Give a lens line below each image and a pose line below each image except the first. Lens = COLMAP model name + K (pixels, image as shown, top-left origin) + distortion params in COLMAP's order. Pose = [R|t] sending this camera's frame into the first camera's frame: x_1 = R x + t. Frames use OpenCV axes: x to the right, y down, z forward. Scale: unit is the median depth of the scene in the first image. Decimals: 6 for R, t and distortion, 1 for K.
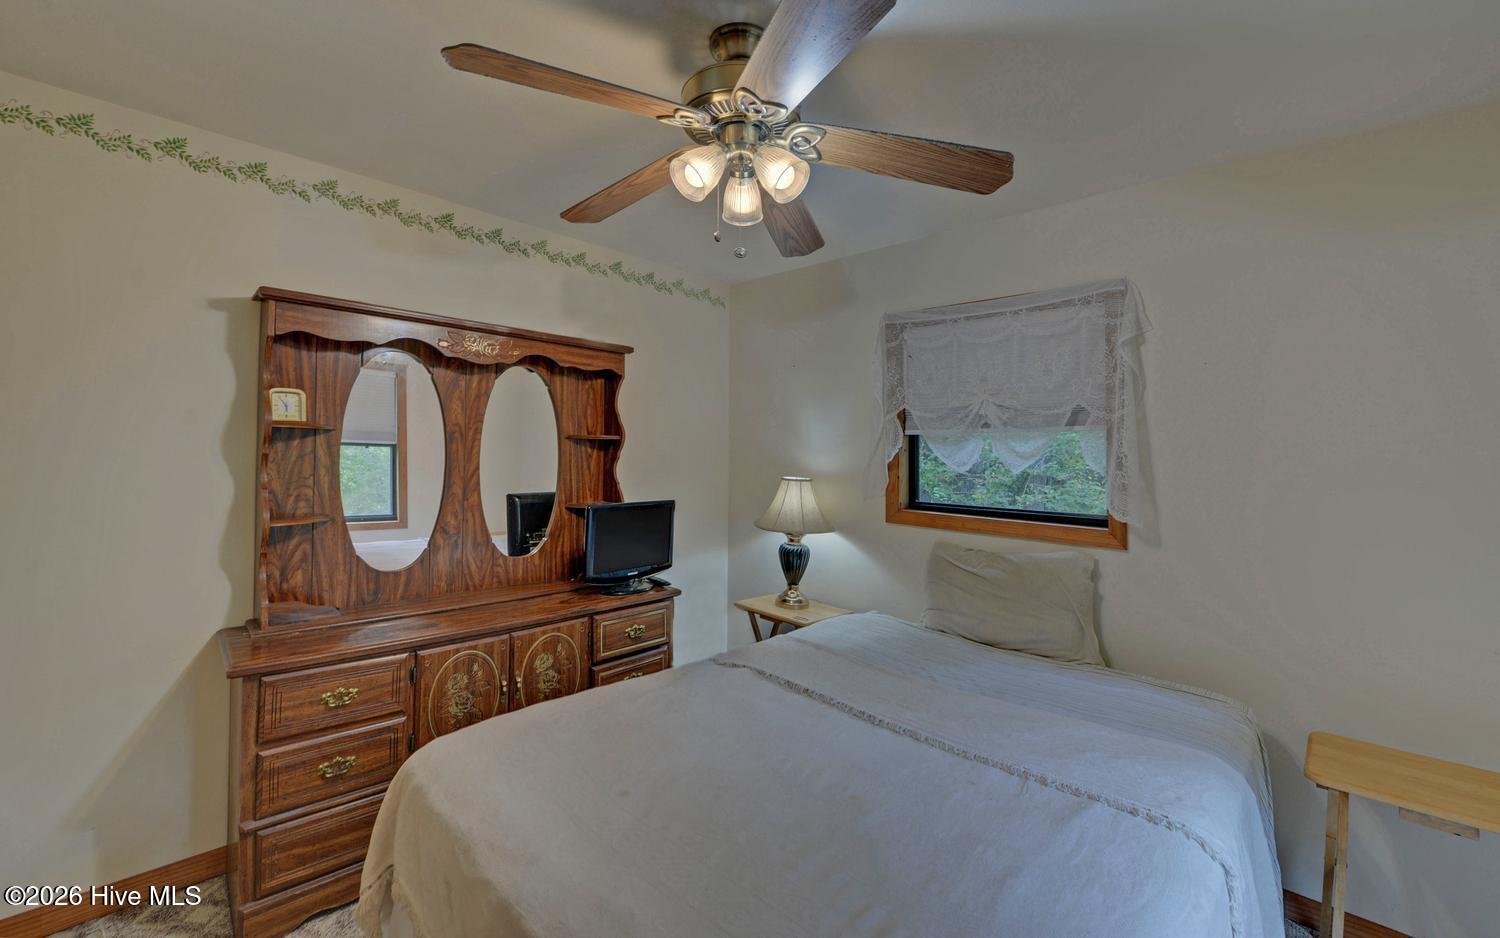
lens RADIAL K [[601.8, 0, 773.0], [0, 601.8, 431.6], [0, 0, 1]] dist [-0.038757, -0.000013]
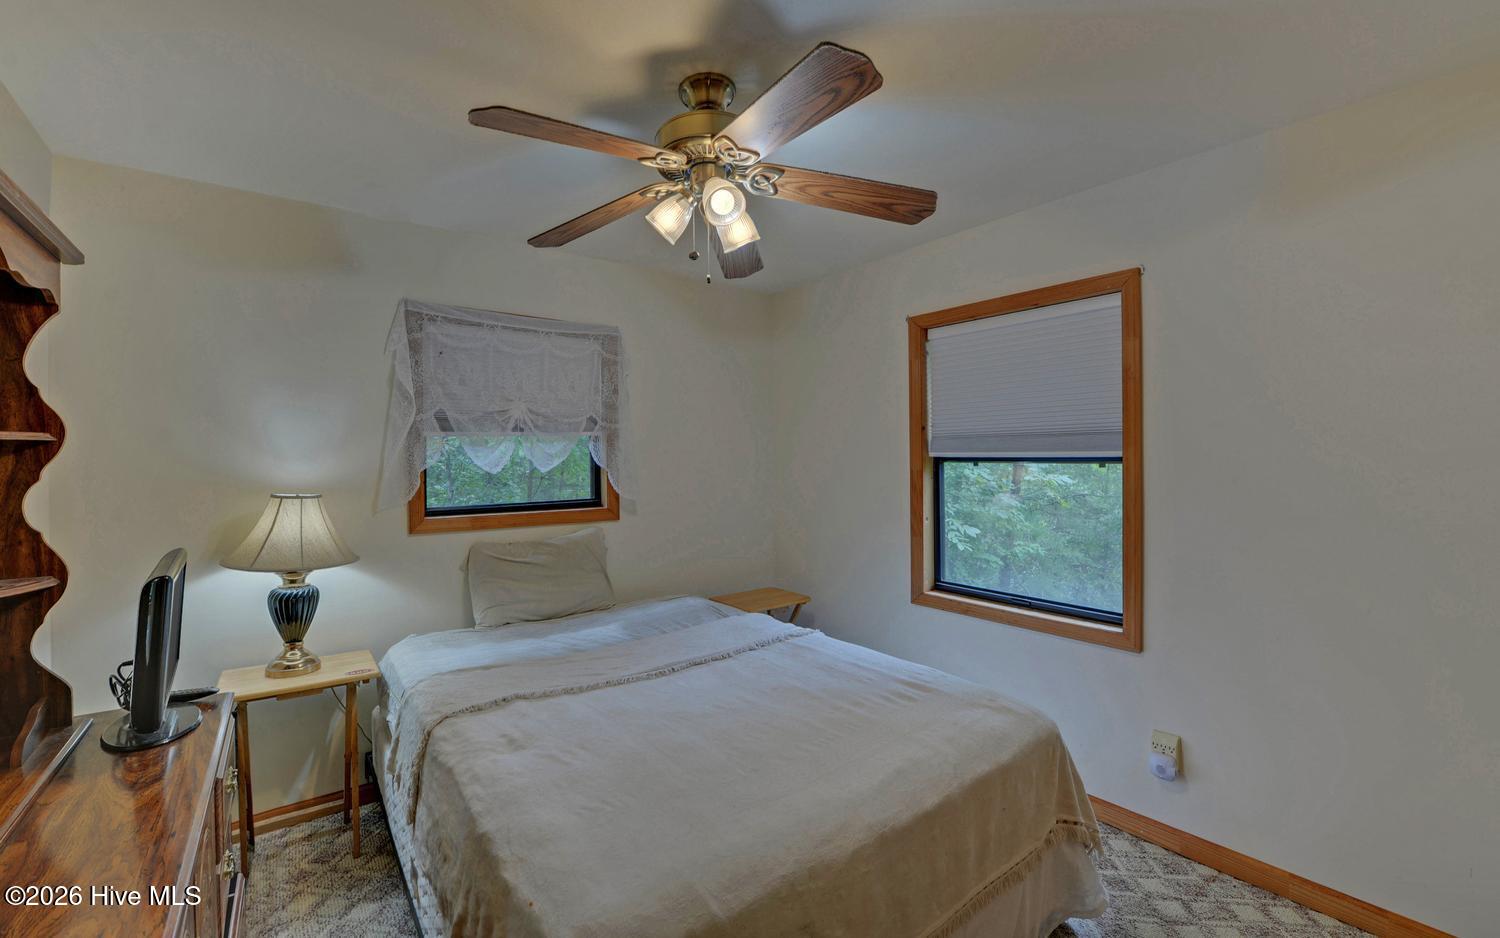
lens RADIAL K [[602.6, 0, 726.4], [0, 602.6, 443.3], [0, 0, 1]] dist [-0.013695, 0.000090]
pose [[0.182600, -0.001180, 0.983187, -0.695677], [-0.021541, 0.999754, 0.005200, 0.001984], [-0.982951, -0.022129, 0.182529, 0.439468]]
